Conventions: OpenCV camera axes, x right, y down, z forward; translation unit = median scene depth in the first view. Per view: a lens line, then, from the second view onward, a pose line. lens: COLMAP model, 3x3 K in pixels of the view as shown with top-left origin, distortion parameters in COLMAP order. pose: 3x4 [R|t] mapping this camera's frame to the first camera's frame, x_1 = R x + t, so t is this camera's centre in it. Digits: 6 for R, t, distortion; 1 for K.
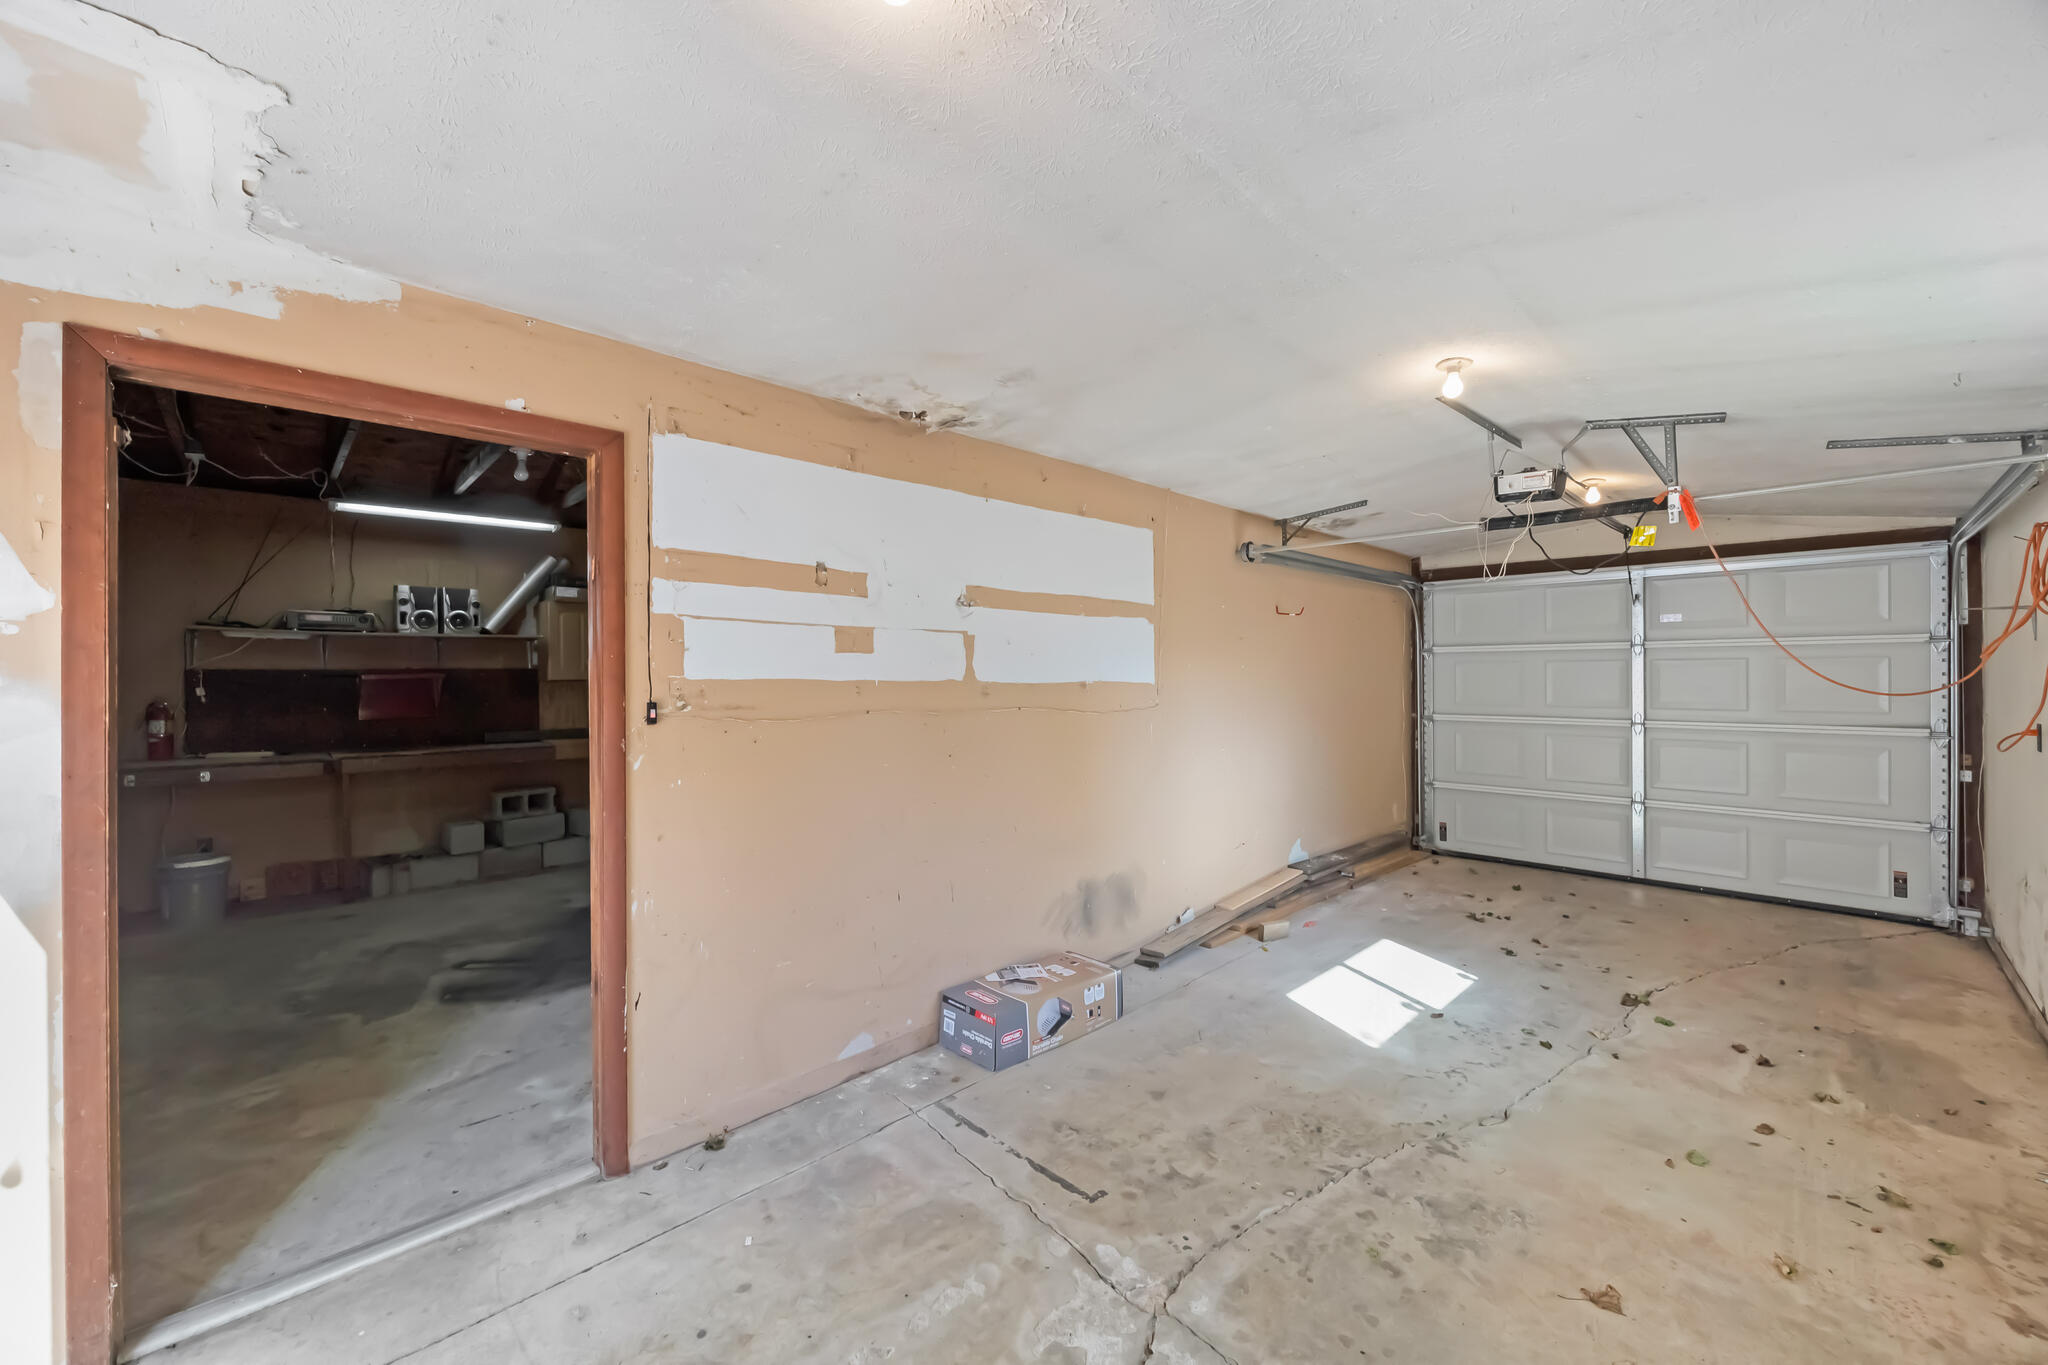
lens RADIAL K [[781.1, 0, 1017.2], [0, 781.1, 676.6], [0, 0, 1]] dist [0.000382, 0.000097]
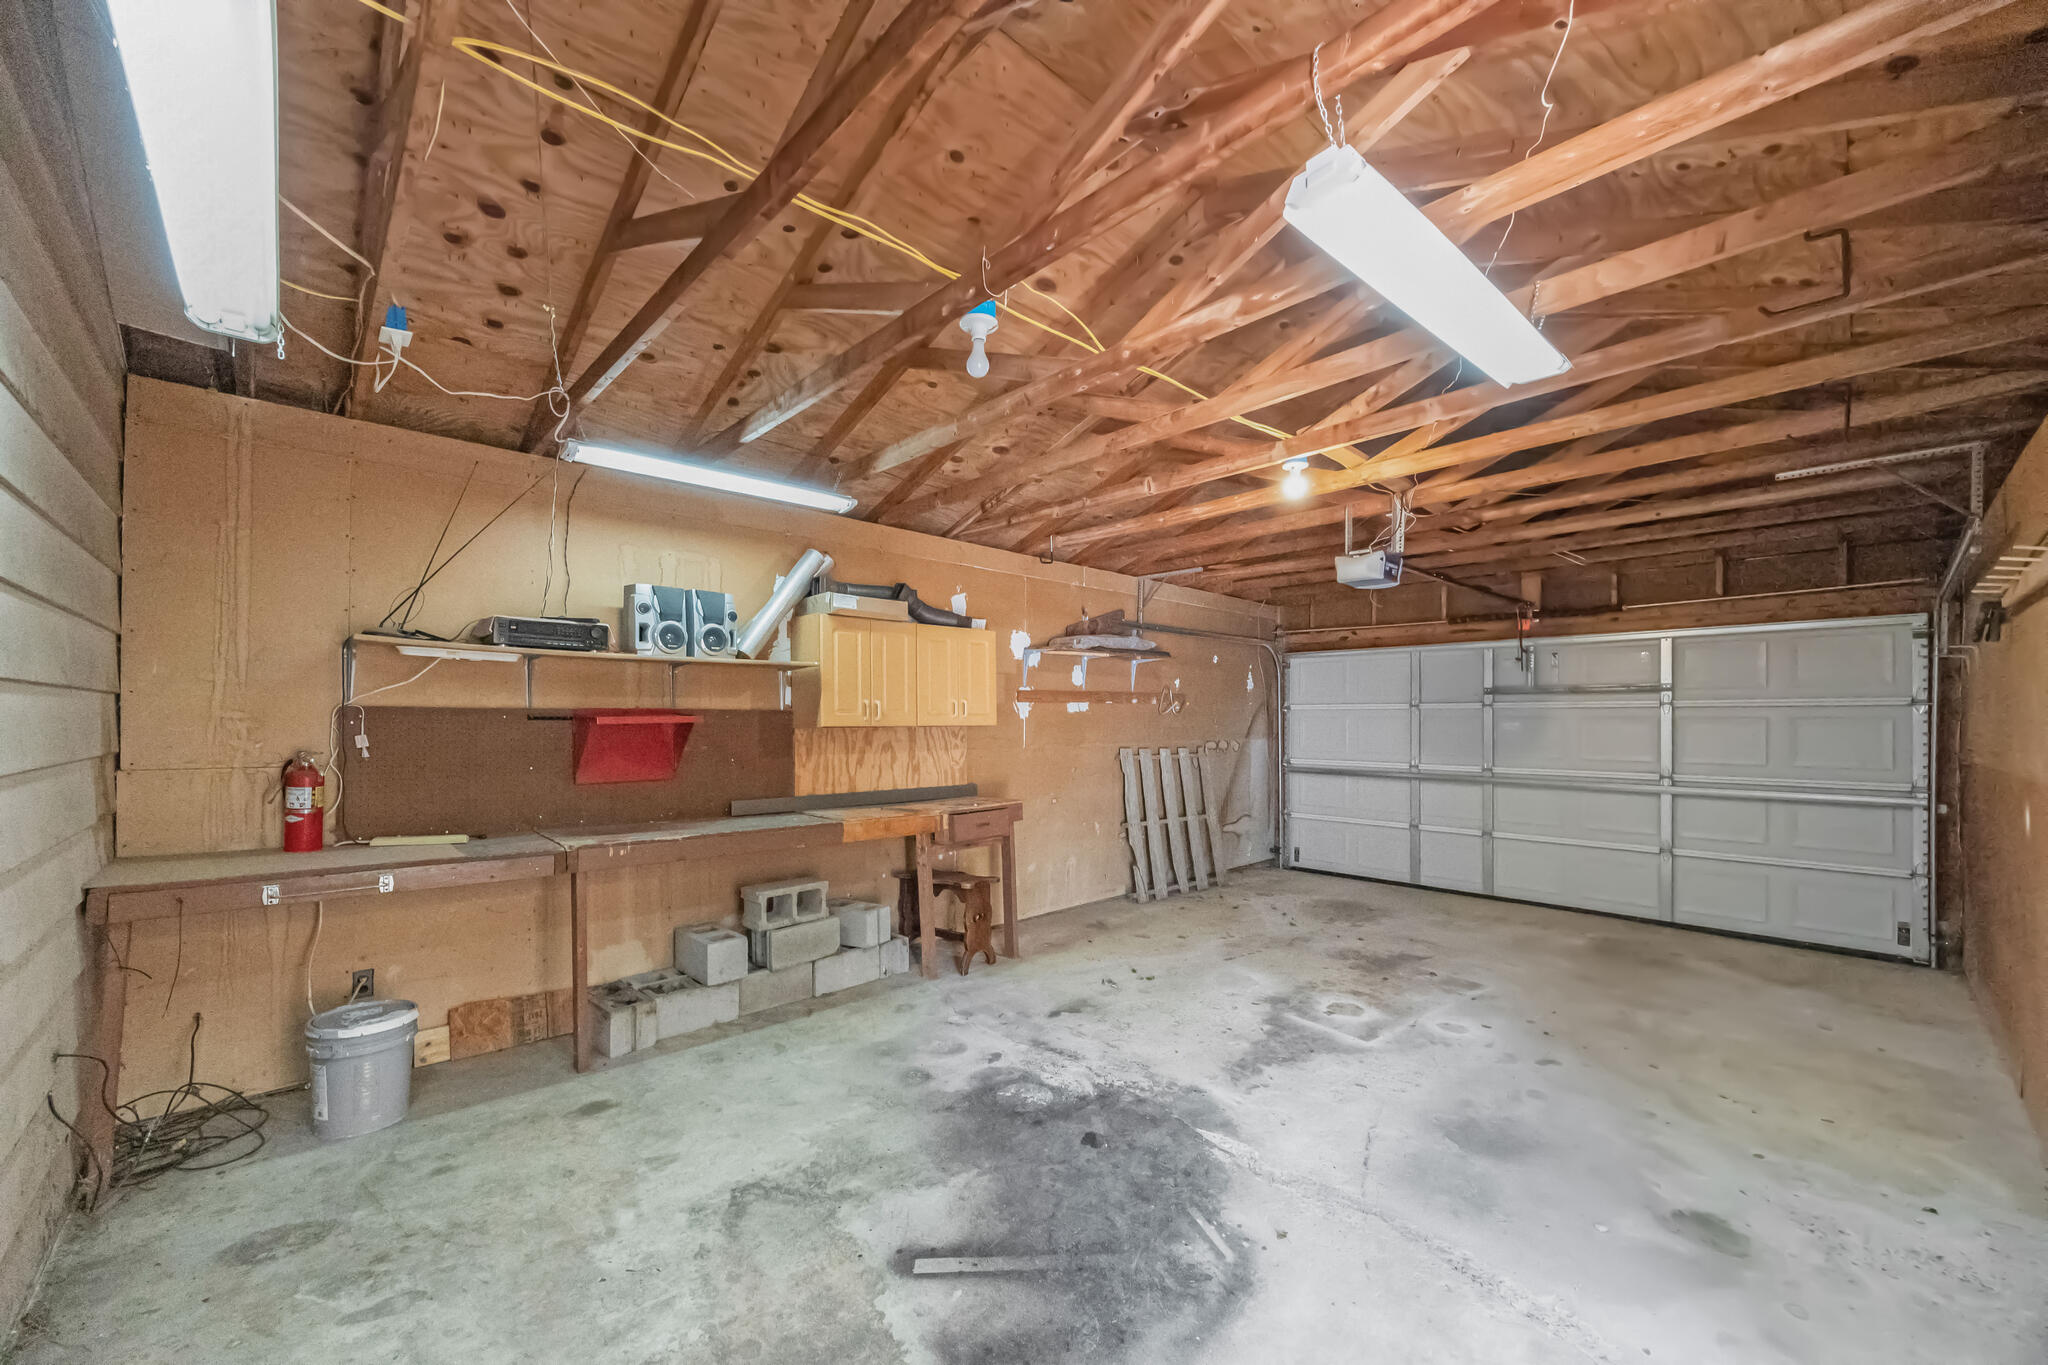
lens RADIAL K [[779.4, 0, 1027.0], [0, 779.4, 715.1], [0, 0, 1]] dist [0.000074, 0.000018]
pose [[0.999935, 0.009412, -0.006422, -0.450157], [-0.009461, 0.999926, -0.007599, -0.002125], [0.006350, 0.007660, 0.999951, 0.332239]]
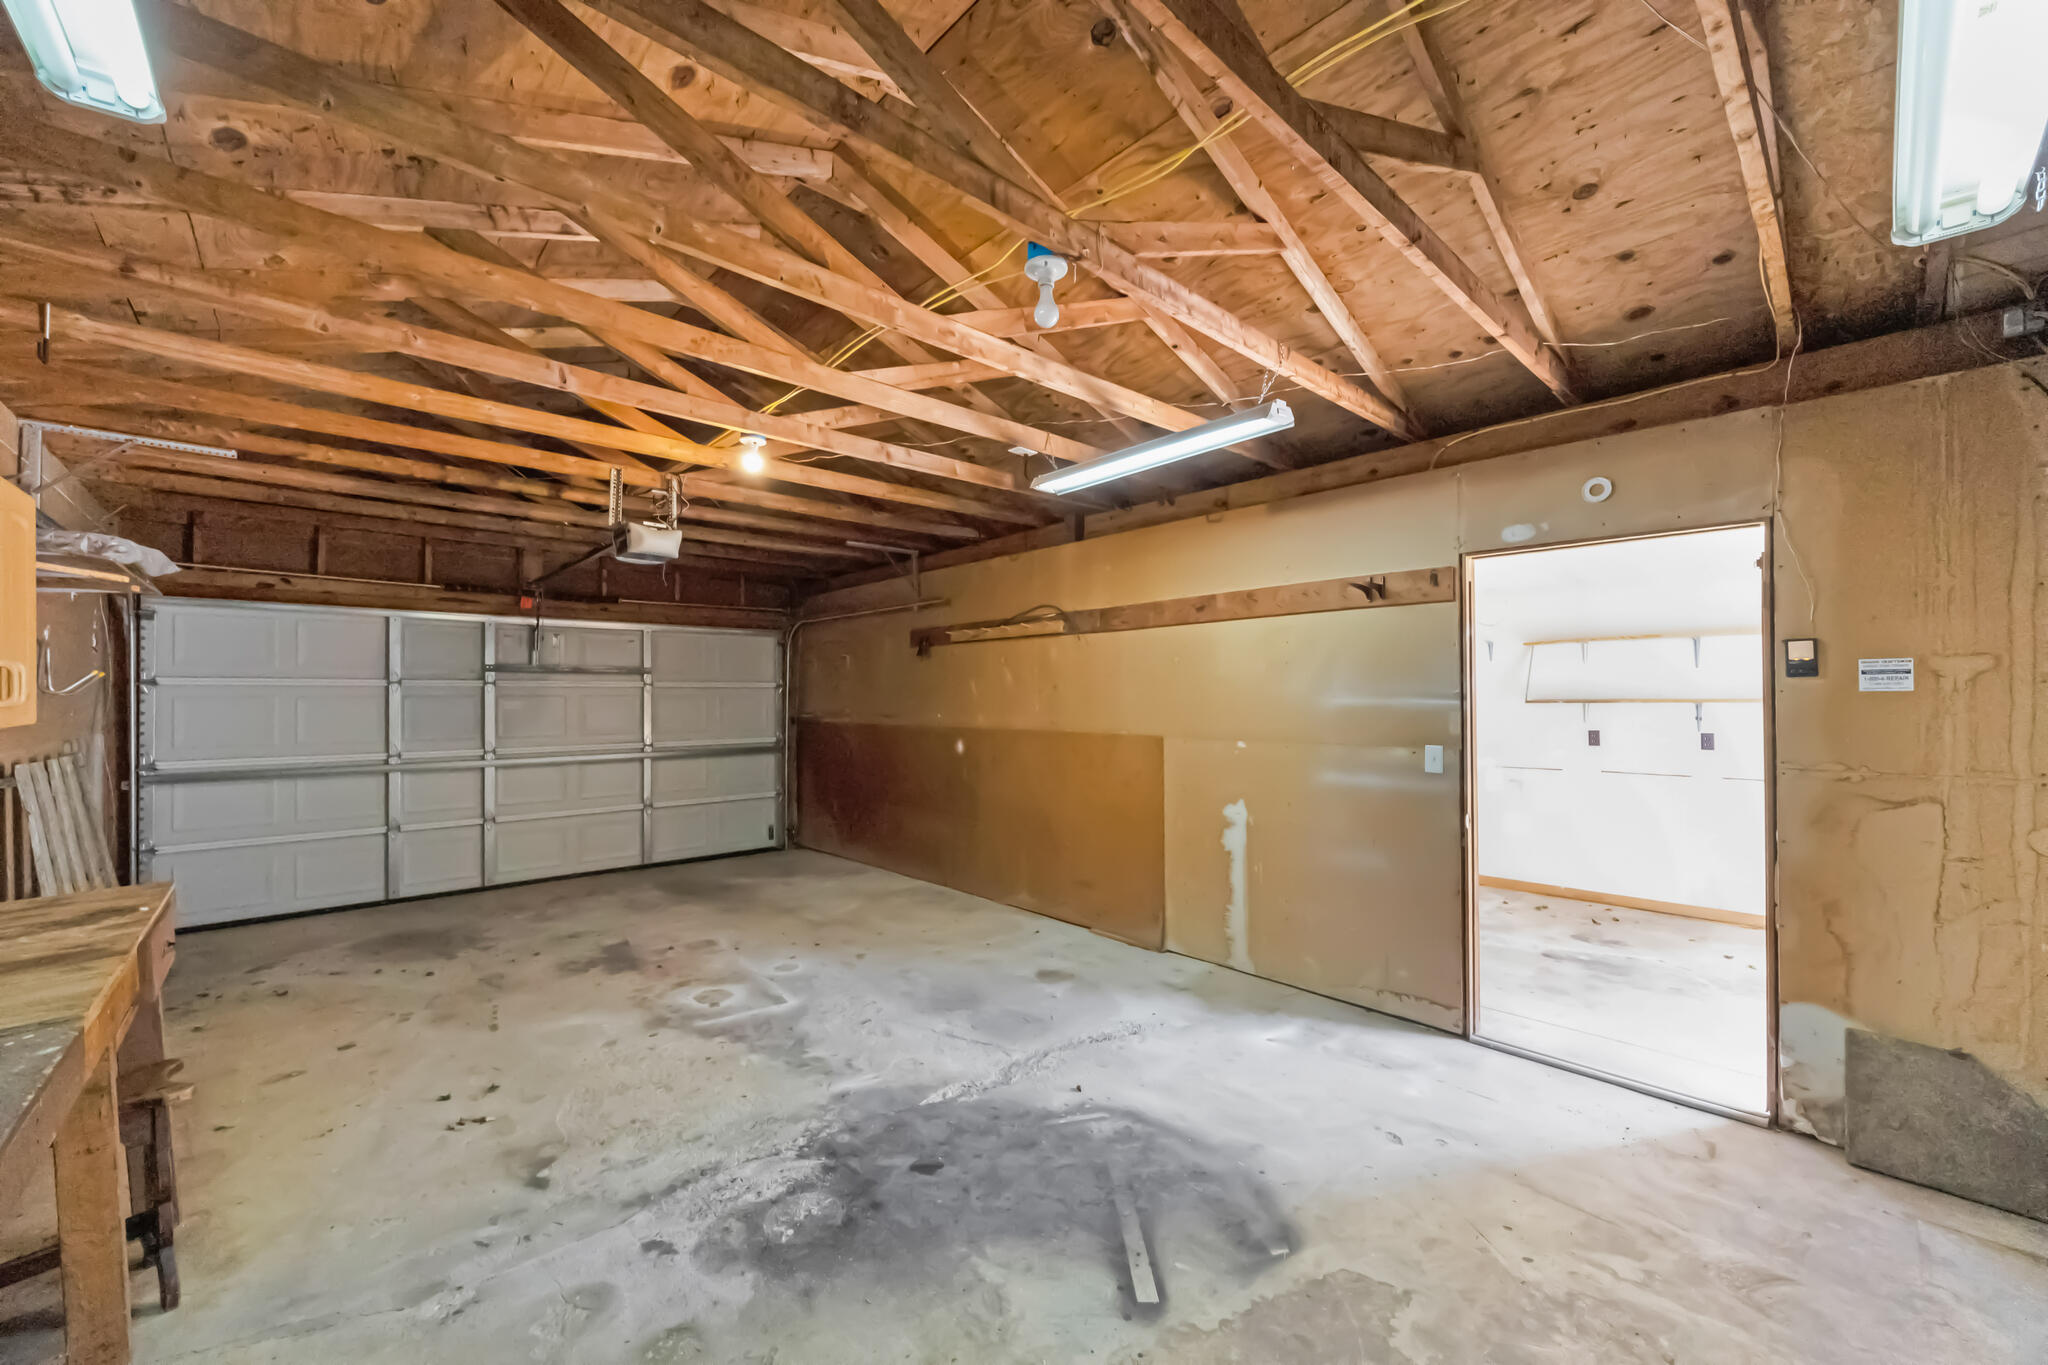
lens RADIAL K [[774.4, 0, 1020.4], [0, 774.4, 669.7], [0, 0, 1]] dist [-0.001364, 0.000116]
pose [[0.033831, 0.040033, 0.998625, -0.864469], [0.003858, 0.999185, -0.040186, -0.004562], [-0.999420, 0.005212, 0.033649, 0.759132]]
